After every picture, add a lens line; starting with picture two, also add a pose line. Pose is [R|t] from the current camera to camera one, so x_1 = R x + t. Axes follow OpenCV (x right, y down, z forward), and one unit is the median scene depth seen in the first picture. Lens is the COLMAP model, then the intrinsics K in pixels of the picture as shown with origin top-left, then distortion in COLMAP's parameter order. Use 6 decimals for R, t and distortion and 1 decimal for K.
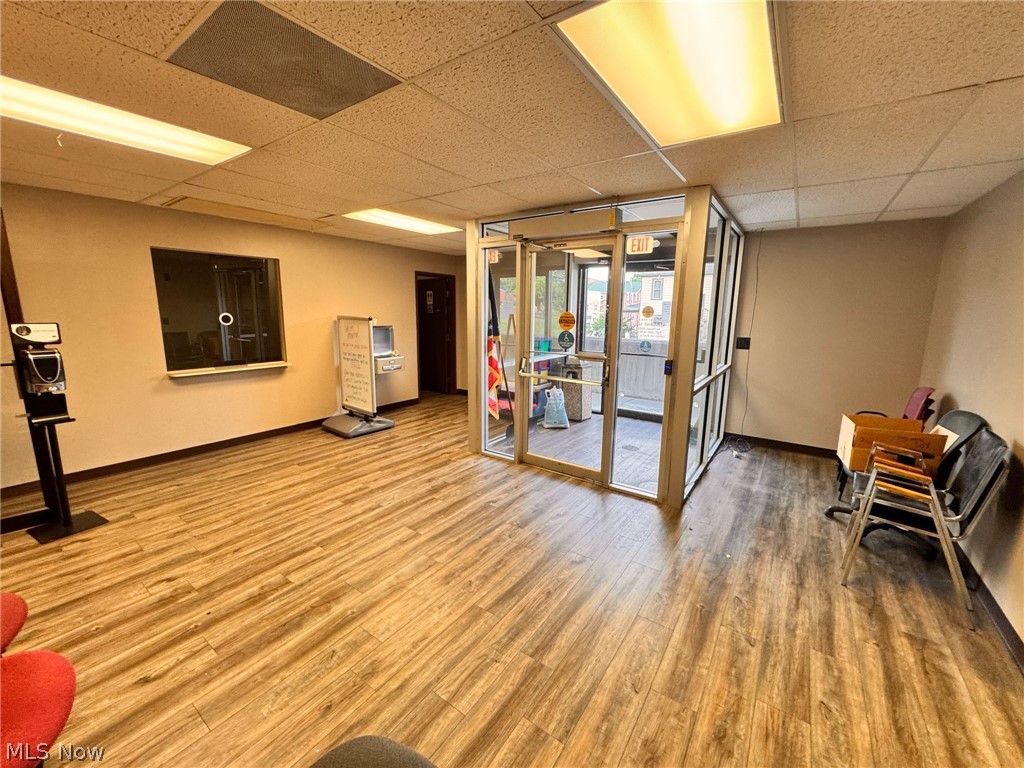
lens RADIAL K [[406.6, 0, 512.4], [0, 406.6, 381.7], [0, 0, 1]] dist [-0.002783, -0.000345]
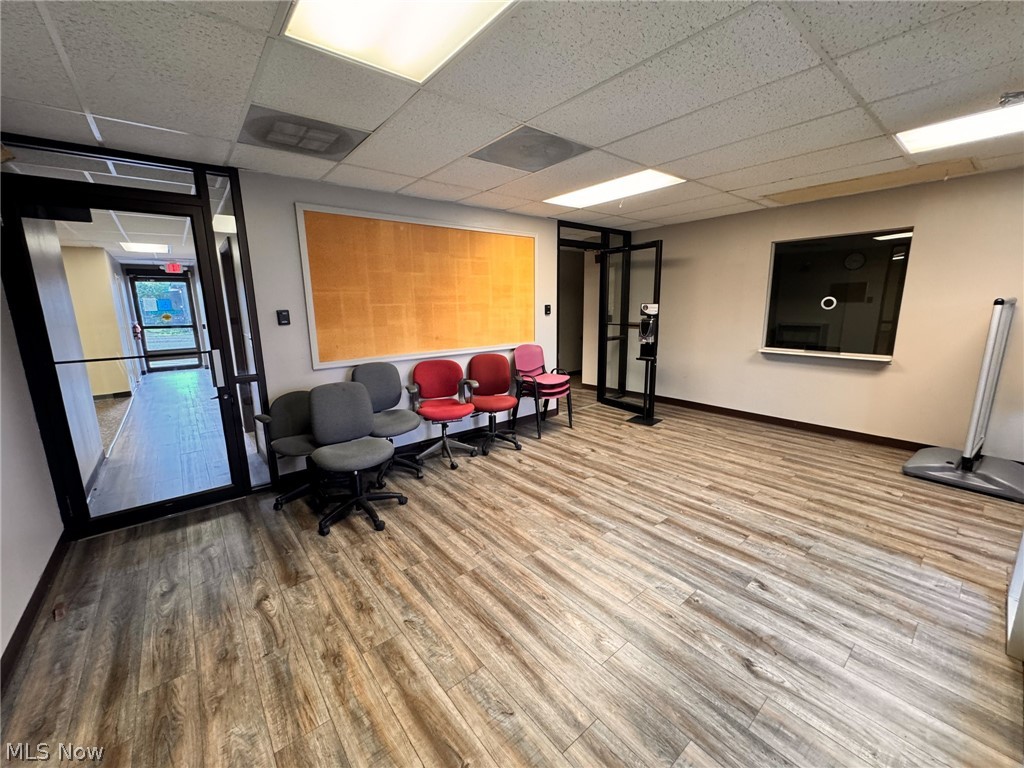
lens RADIAL K [[406.6, 0, 512.6], [0, 406.6, 381.6], [0, 0, 1]] dist [-0.002783, -0.000345]
pose [[-0.259220, 0.175094, -0.949814, 0.626008], [-0.158846, 0.962309, 0.220749, -0.093289], [0.952666, 0.208097, -0.221636, 0.735725]]
